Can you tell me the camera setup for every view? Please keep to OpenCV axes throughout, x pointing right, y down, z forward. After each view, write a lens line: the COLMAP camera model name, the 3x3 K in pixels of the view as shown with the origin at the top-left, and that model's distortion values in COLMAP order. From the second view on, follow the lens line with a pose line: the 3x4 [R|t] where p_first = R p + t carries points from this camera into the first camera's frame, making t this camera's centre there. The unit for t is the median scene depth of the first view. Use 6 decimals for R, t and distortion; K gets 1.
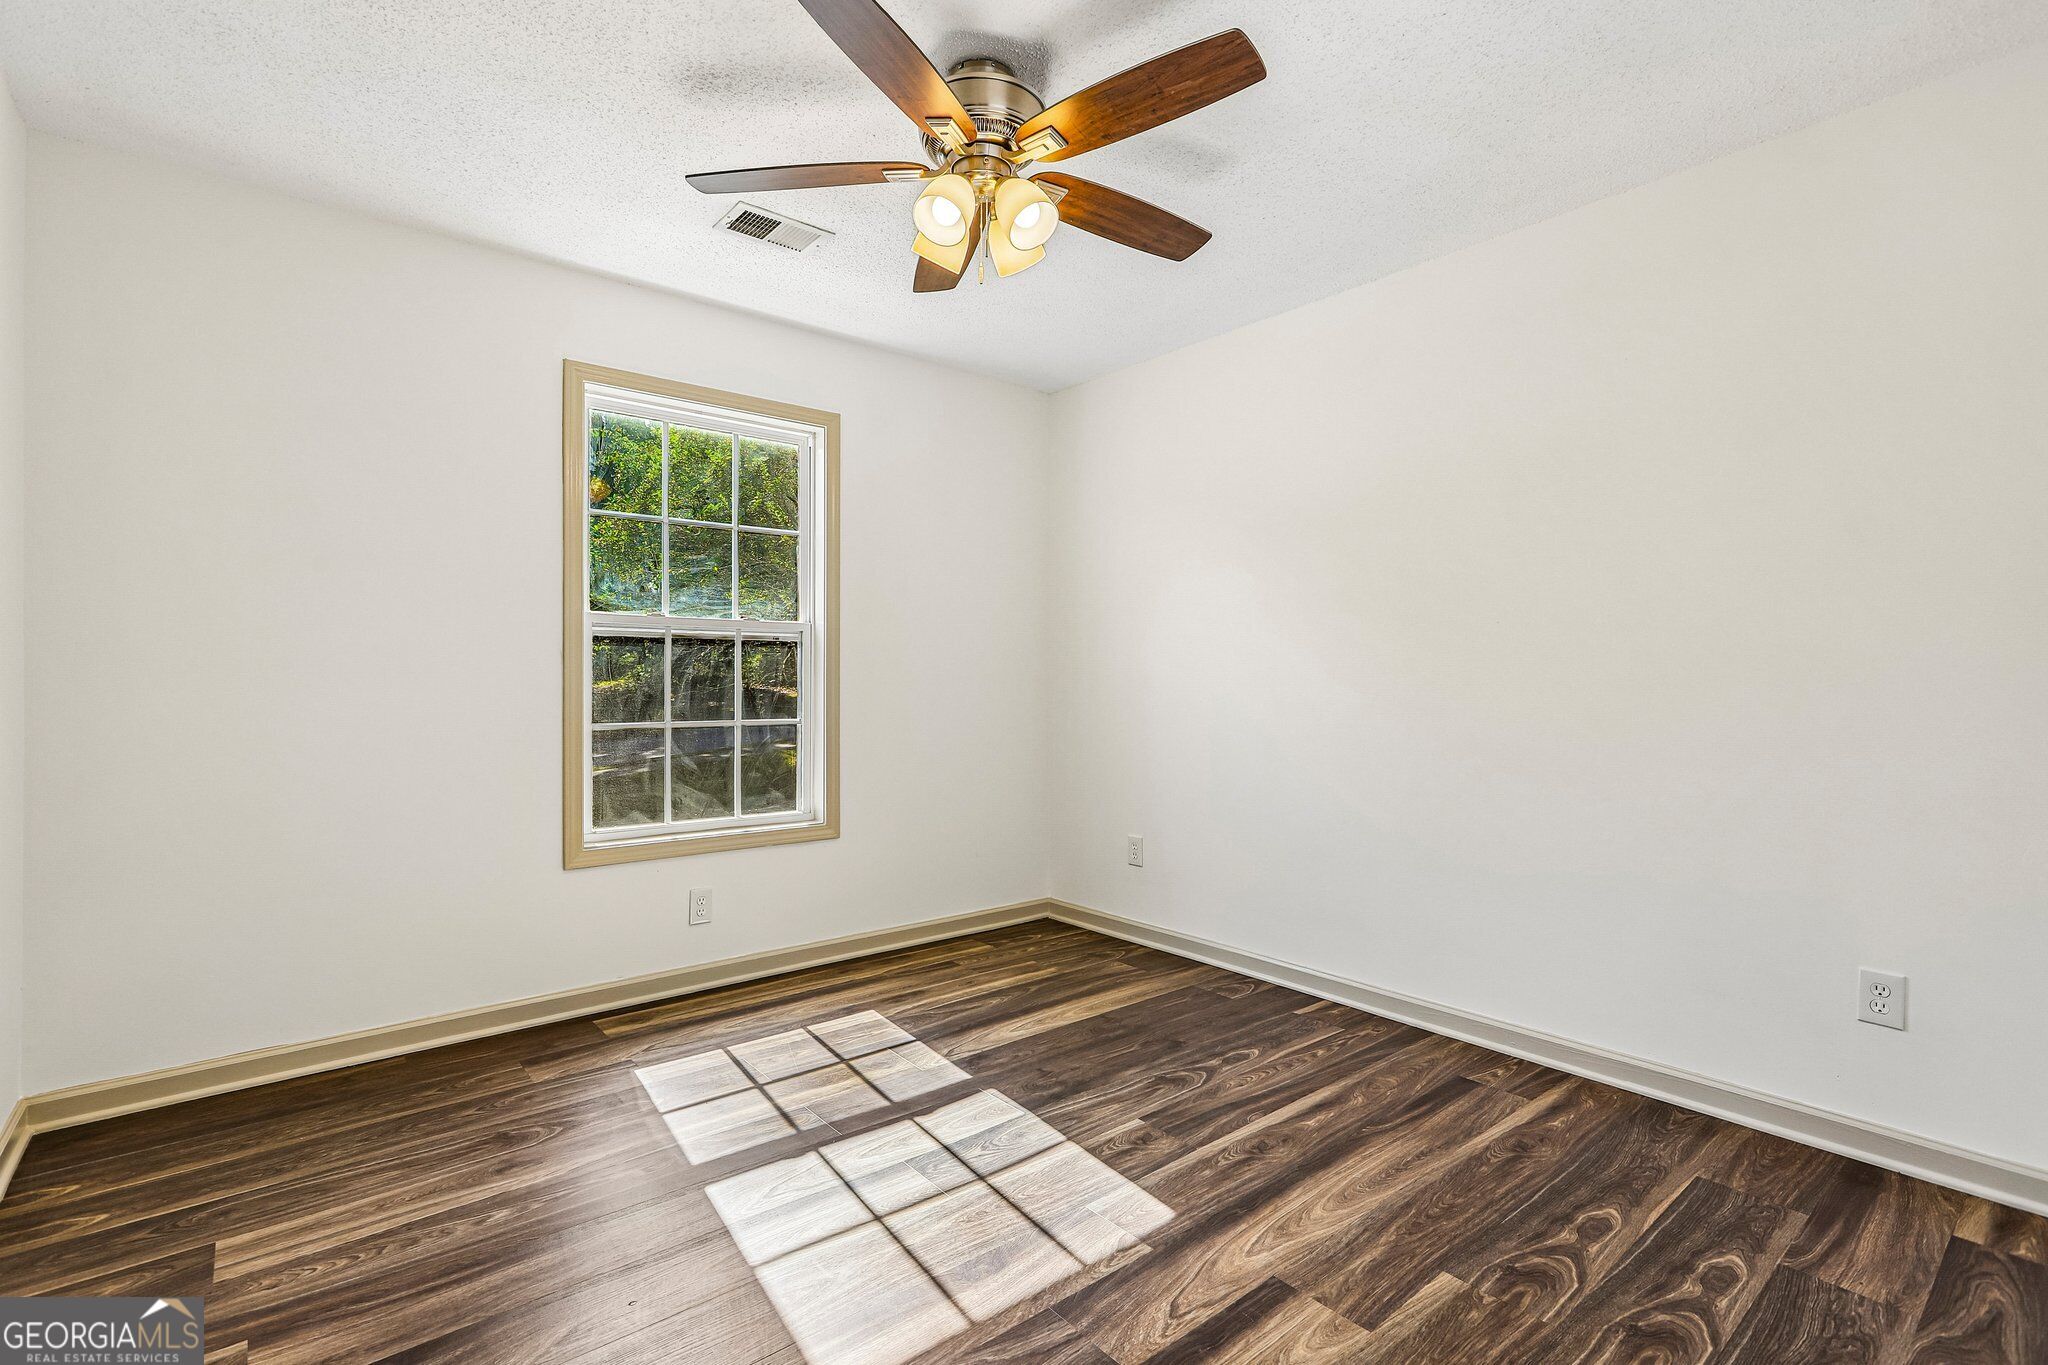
lens RADIAL K [[931.4, 0, 1022.5], [0, 931.4, 681.3], [0, 0, 1]] dist [0.004509, -0.000053]
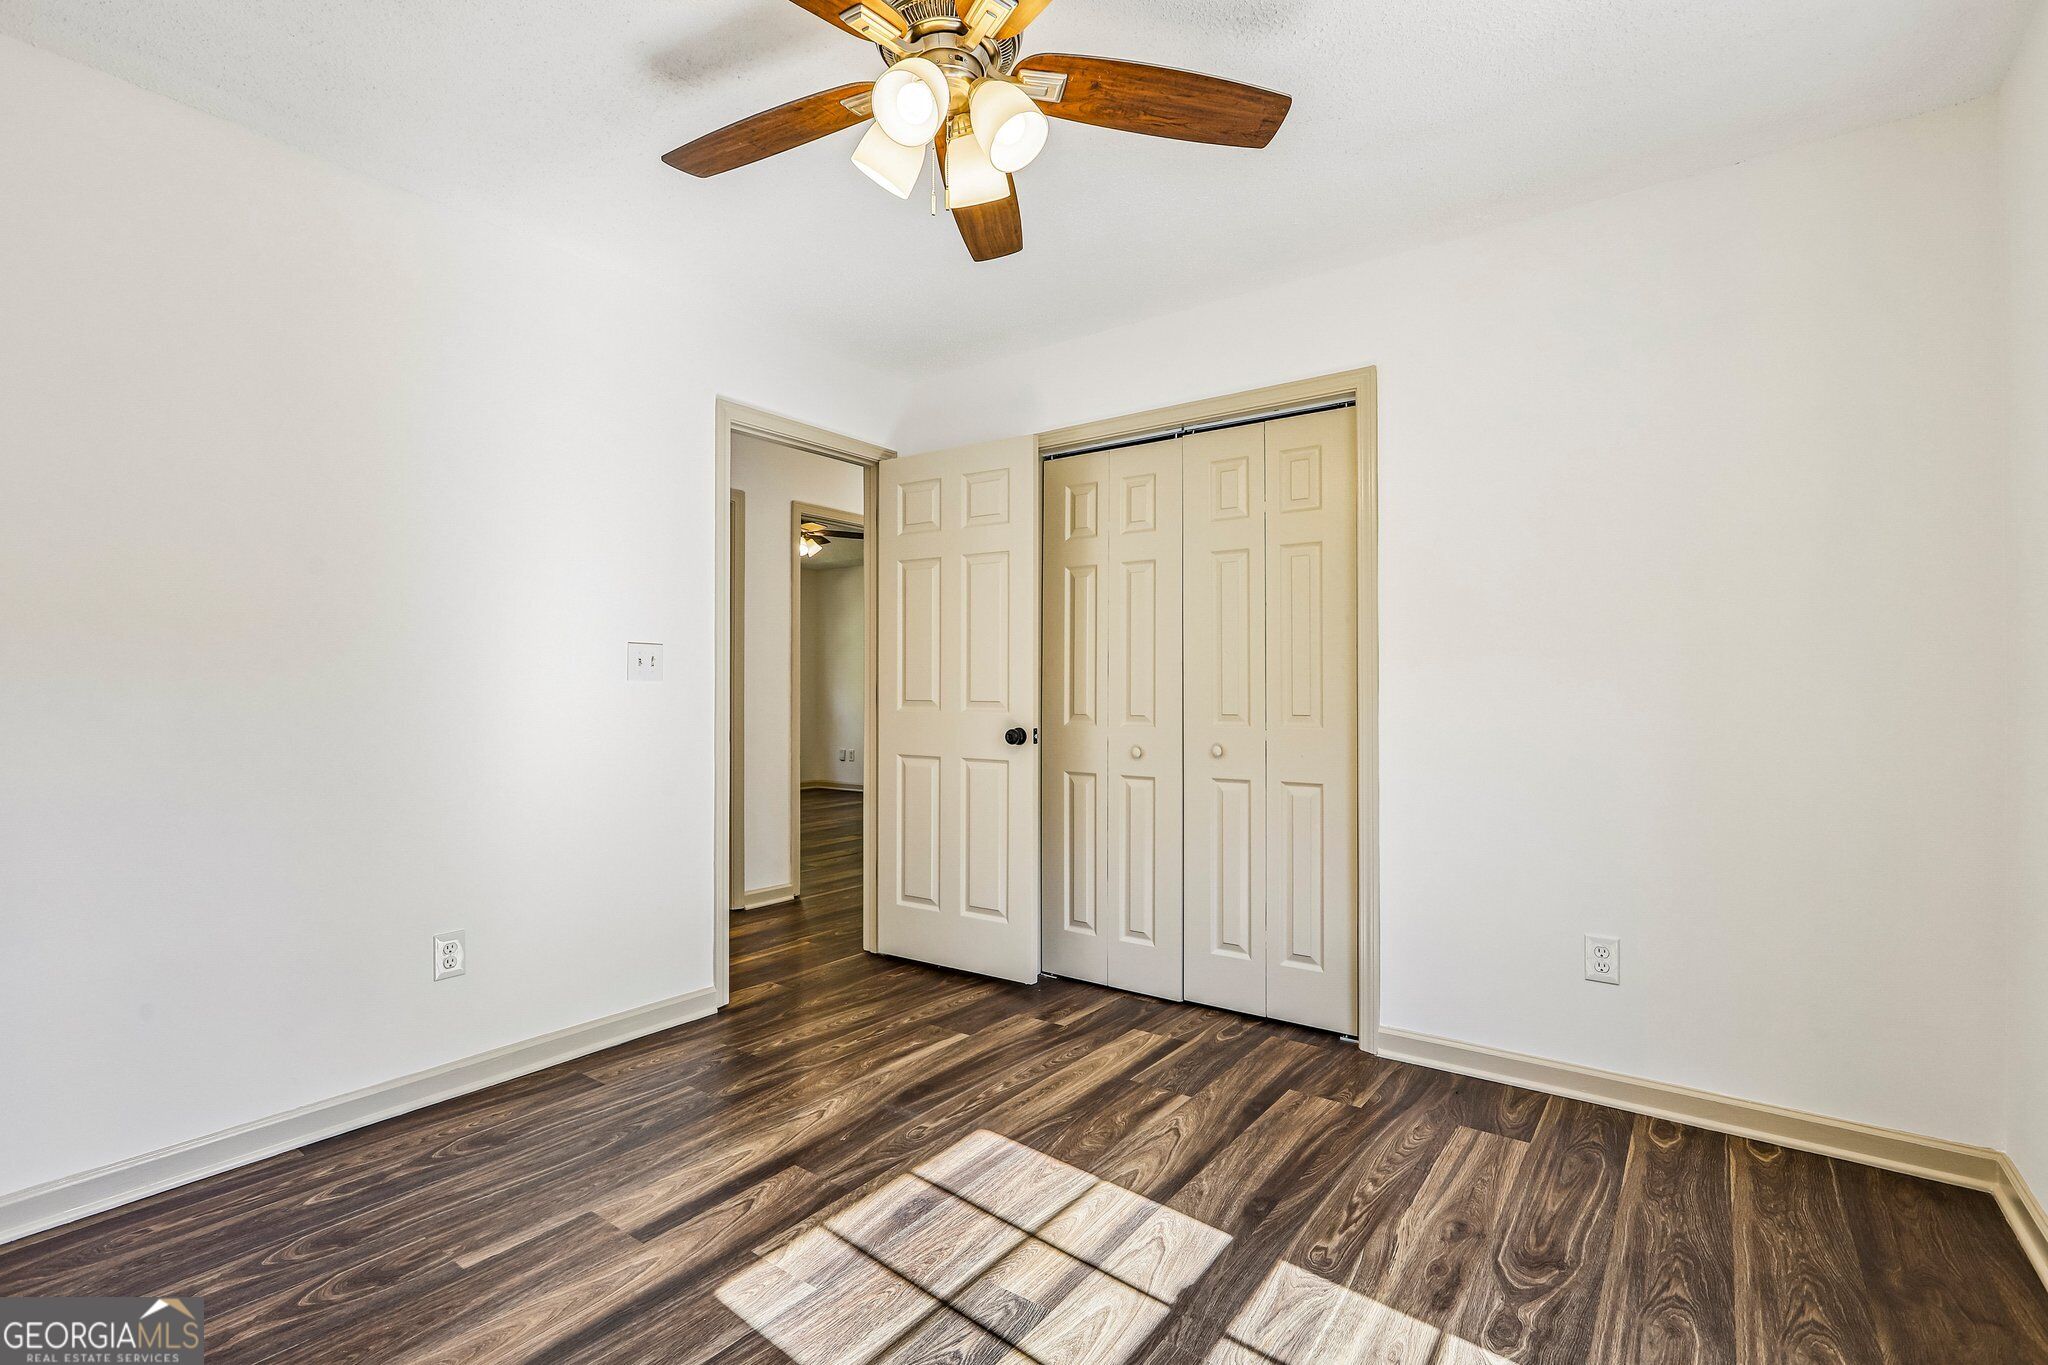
lens RADIAL K [[931.4, 0, 1027.3], [0, 931.4, 683.4], [0, 0, 1]] dist [0.004509, -0.000053]
pose [[-0.968075, -0.003891, -0.250632, 0.106390], [-0.003112, 0.999989, -0.003505, -0.009553], [0.250643, -0.002613, -0.968076, 2.062239]]
